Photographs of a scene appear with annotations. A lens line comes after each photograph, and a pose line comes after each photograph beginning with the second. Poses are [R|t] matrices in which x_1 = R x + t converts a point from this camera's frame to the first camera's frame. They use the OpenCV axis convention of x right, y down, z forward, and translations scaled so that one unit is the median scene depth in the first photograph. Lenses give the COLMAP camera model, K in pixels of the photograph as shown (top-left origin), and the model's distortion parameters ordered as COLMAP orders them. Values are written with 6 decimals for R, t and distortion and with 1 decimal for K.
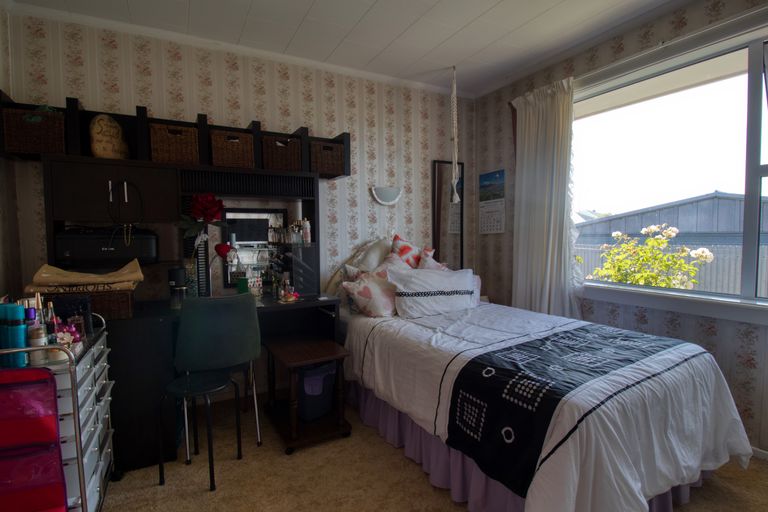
lens RADIAL K [[386.4, 0, 384.0], [0, 386.4, 256.0], [0, 0, 1]] dist [-0.001041, -0.000845]
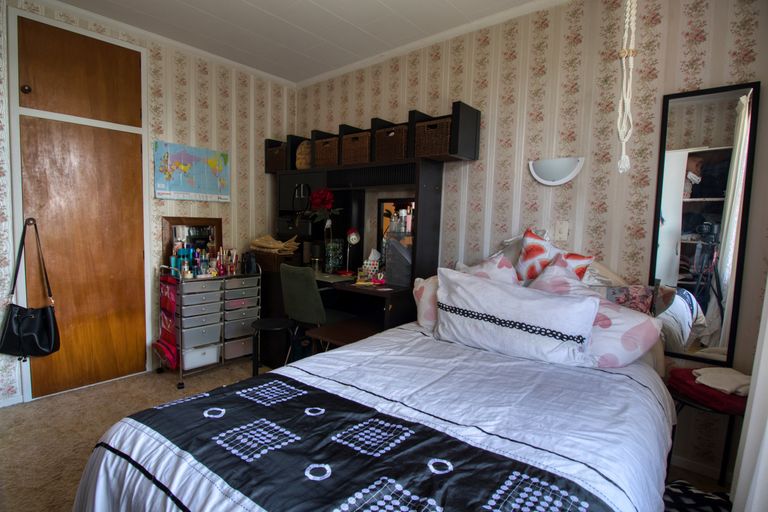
lens RADIAL K [[398.1, 0, 384.0], [0, 398.1, 256.0], [0, 0, 1]] dist [-0.003814, -0.000627]
pose [[0.348143, 0.103292, -0.931733, 0.726757], [-0.081616, 0.993477, 0.079641, -0.050294], [0.933882, 0.048318, 0.354302, 0.606681]]
